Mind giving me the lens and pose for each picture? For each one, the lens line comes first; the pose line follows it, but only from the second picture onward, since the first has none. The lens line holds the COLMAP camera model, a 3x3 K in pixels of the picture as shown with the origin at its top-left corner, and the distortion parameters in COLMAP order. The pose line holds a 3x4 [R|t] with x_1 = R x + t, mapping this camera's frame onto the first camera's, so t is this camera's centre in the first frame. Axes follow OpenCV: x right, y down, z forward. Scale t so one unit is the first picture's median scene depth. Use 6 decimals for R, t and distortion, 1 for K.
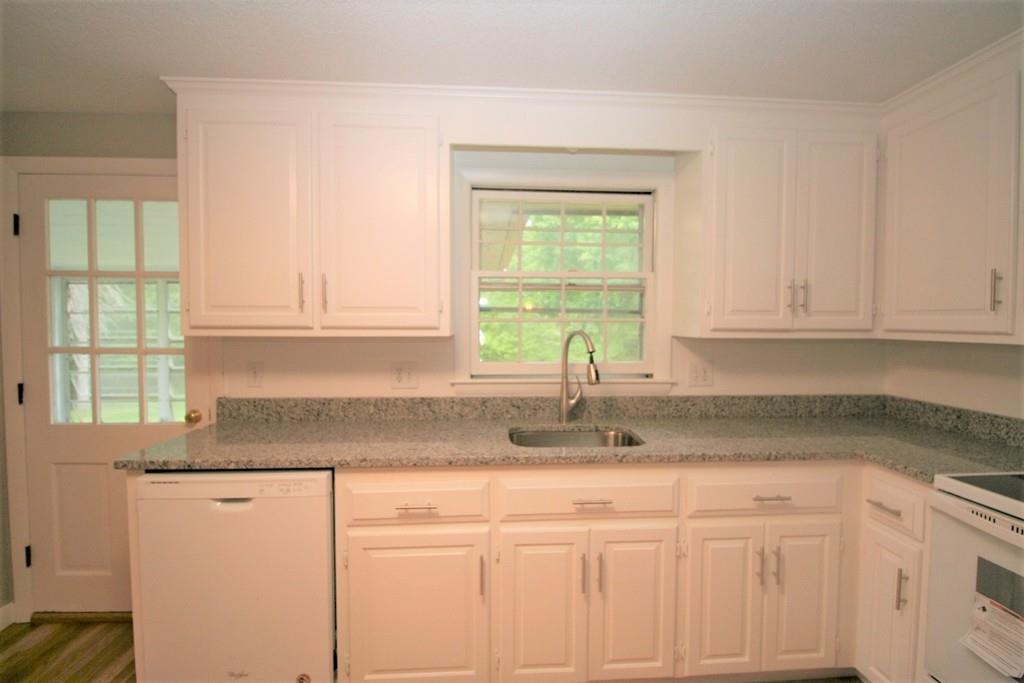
lens RADIAL K [[490.4, 0, 529.2], [0, 490.4, 337.8], [0, 0, 1]] dist [-0.005344, -0.005913]
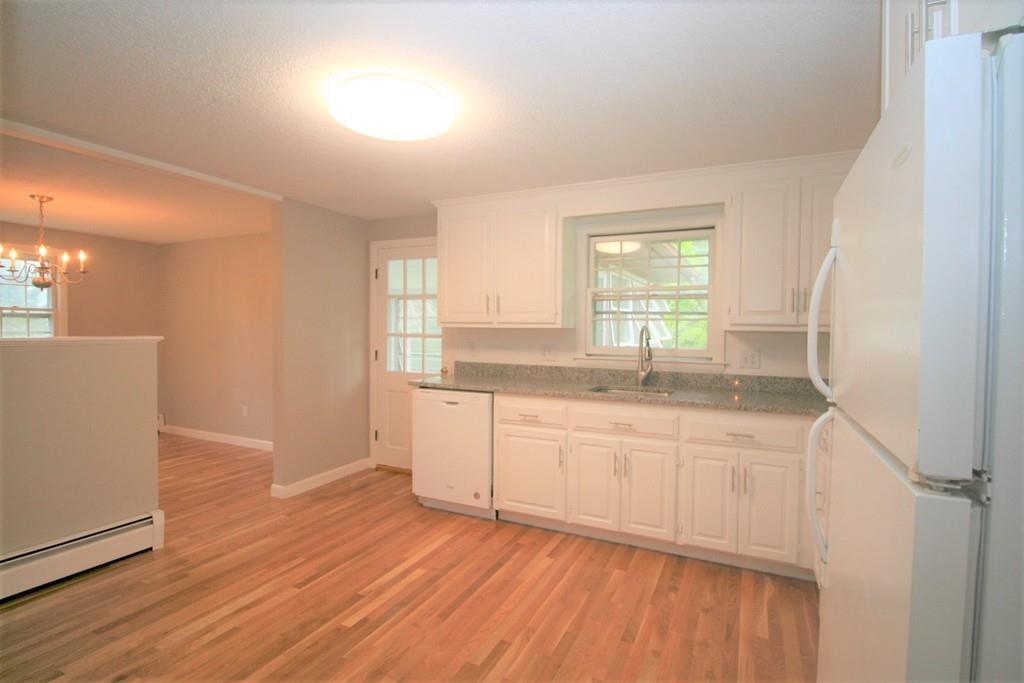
lens RADIAL K [[490.4, 0, 523.4], [0, 490.4, 332.7], [0, 0, 1]] dist [-0.005344, -0.005913]
pose [[0.874377, 0.010989, -0.485122, 0.492545], [-0.020554, 0.999685, -0.014400, 0.036099], [0.484811, 0.022562, 0.874328, -0.506974]]
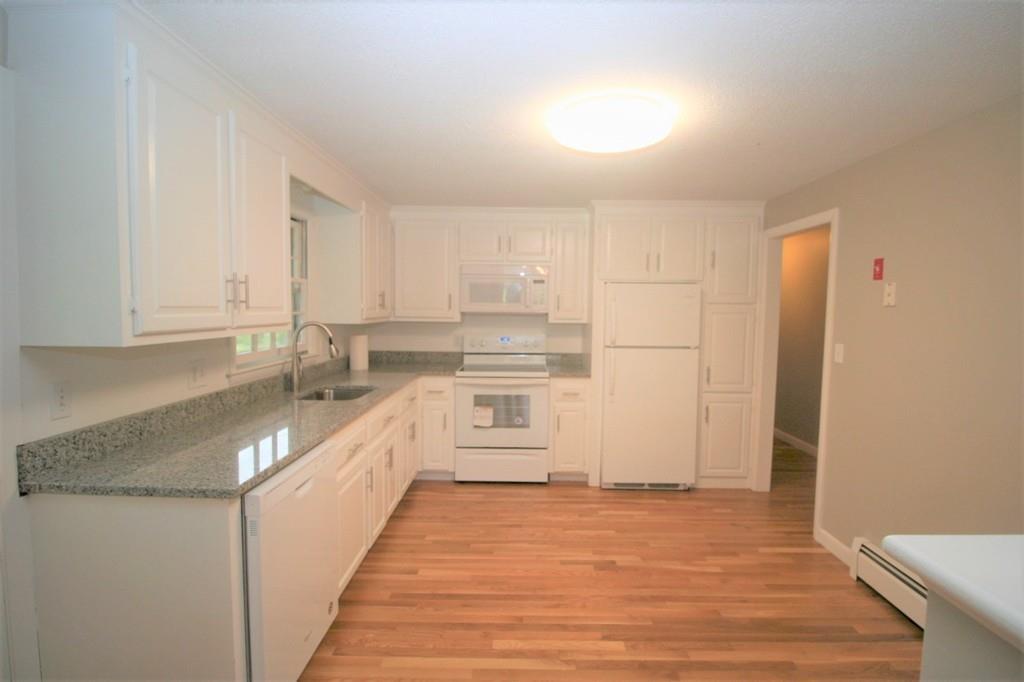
lens RADIAL K [[490.4, 0, 517.0], [0, 490.4, 337.6], [0, 0, 1]] dist [-0.005344, -0.005913]
pose [[0.068666, -0.062788, 0.995662, -1.194814], [0.014311, 0.997977, 0.061947, -0.045440], [-0.997537, 0.009995, 0.069426, 0.314366]]
